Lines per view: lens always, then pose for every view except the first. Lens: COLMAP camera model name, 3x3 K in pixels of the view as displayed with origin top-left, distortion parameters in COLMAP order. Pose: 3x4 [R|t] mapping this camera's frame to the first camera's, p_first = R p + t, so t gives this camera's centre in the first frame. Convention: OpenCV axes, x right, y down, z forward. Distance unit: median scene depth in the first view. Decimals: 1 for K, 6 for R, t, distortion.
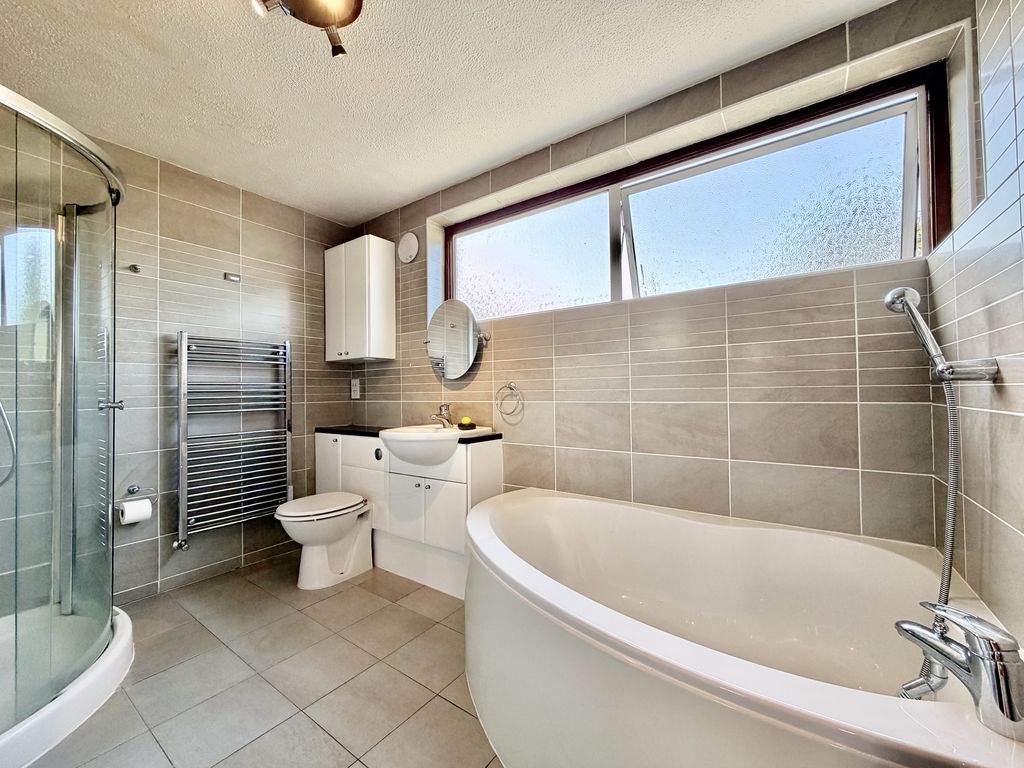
lens RADIAL K [[409.4, 0, 510.2], [0, 409.4, 385.2], [0, 0, 1]] dist [0.001010, -0.000098]
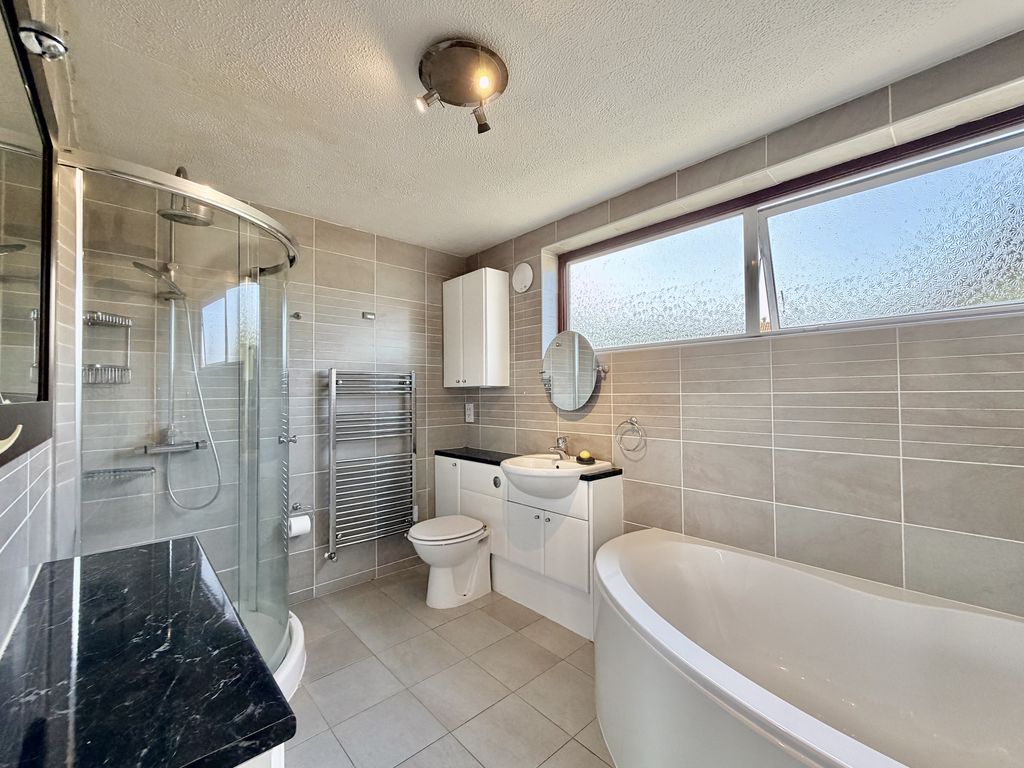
lens RADIAL K [[426.4, 0, 511.9], [0, 426.4, 386.8], [0, 0, 1]] dist [0.000873, 0.000121]
pose [[0.977776, 0.000487, -0.209652, -0.068524], [-0.001021, 0.999997, -0.002437, -0.080068], [0.209650, 0.002596, 0.977773, -0.052348]]
